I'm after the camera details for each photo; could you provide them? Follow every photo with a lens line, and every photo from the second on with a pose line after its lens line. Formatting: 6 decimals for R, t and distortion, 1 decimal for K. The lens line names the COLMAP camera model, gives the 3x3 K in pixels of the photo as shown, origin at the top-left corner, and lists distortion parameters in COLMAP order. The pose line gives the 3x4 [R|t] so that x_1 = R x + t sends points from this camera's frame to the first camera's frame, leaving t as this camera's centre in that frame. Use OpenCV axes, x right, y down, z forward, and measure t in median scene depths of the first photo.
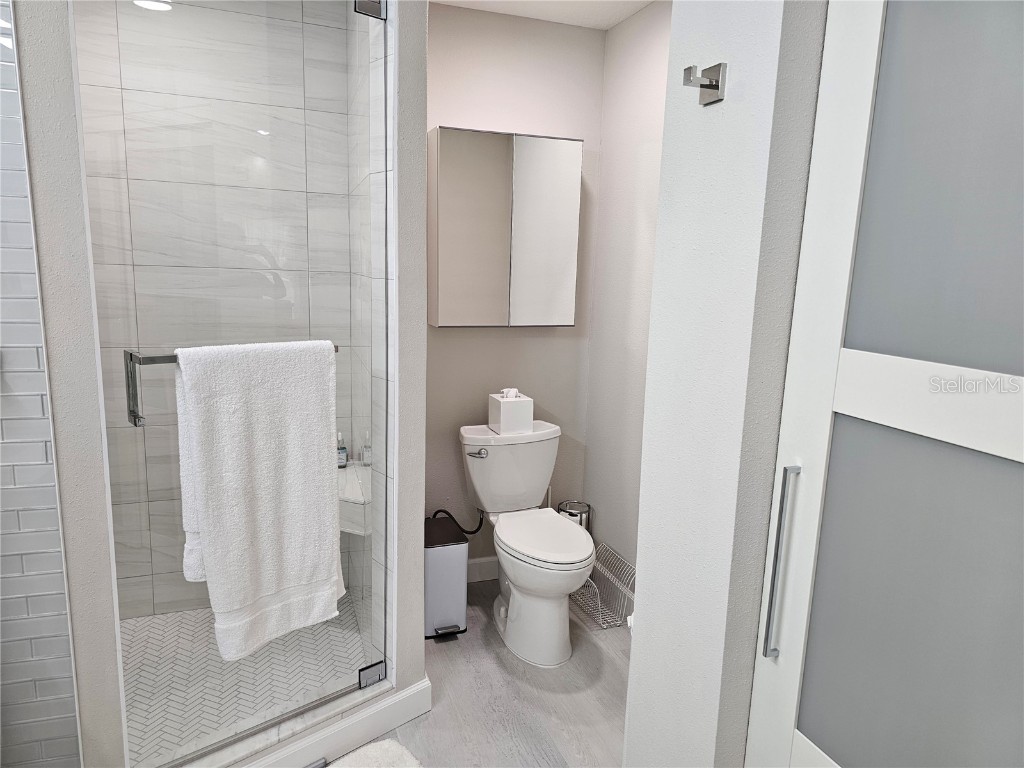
lens RADIAL K [[683.9, 0, 513.9], [0, 683.9, 382.9], [0, 0, 1]] dist [0.029044, -0.018988]
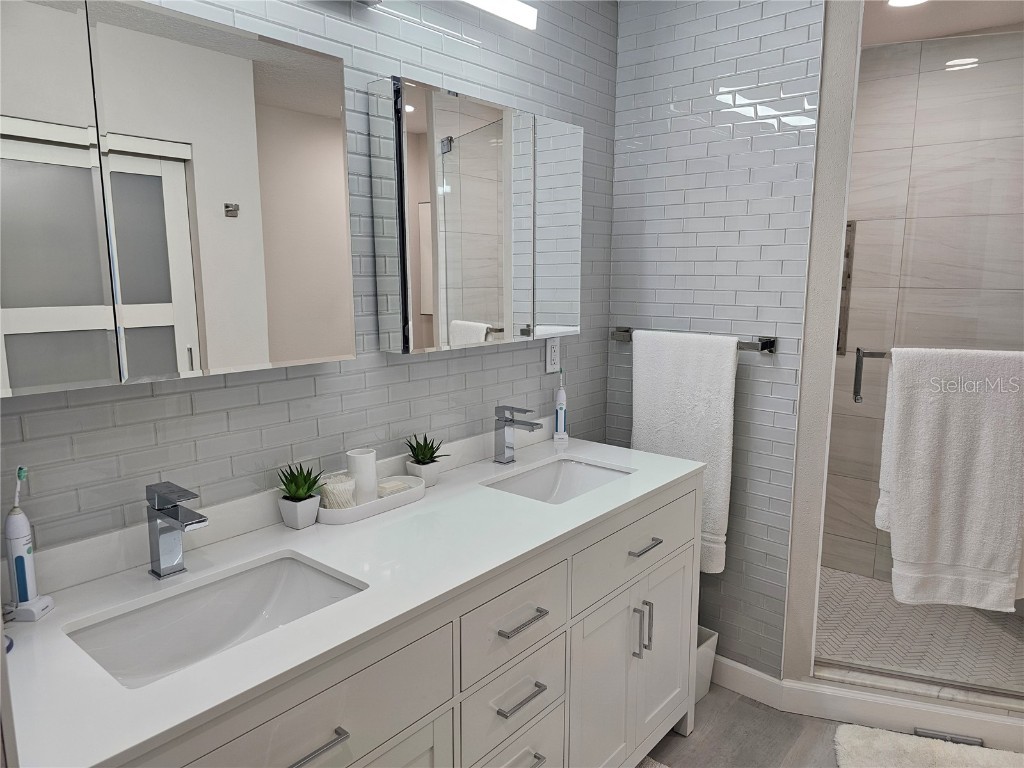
lens RADIAL K [[683.9, 0, 517.9], [0, 683.9, 388.9], [0, 0, 1]] dist [0.029044, -0.018988]
pose [[0.479127, 0.108576, -0.871005, 0.290545], [-0.138796, 0.989207, 0.046960, 0.058275], [0.866702, 0.098392, 0.489025, -0.236161]]
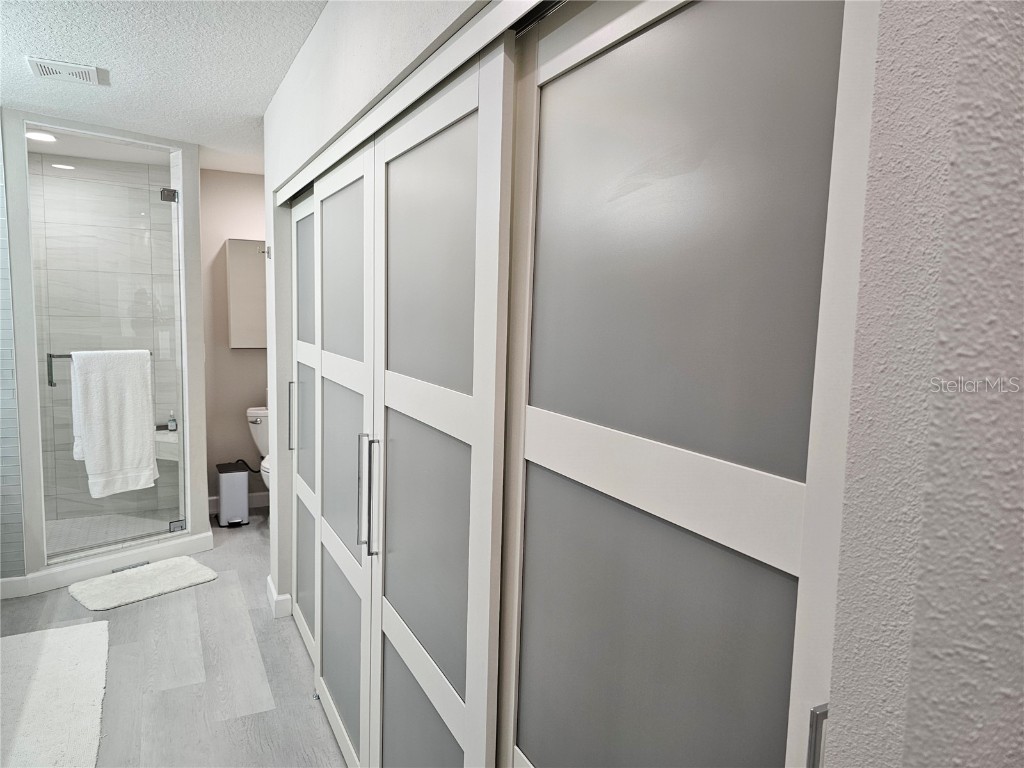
lens RADIAL K [[683.9, 0, 494.9], [0, 683.9, 381.1], [0, 0, 1]] dist [0.029044, -0.018988]
pose [[0.996062, -0.021328, 0.086058, 0.626476], [0.027597, 0.996999, -0.072331, 0.221696], [-0.084257, 0.074421, 0.993661, -1.220789]]
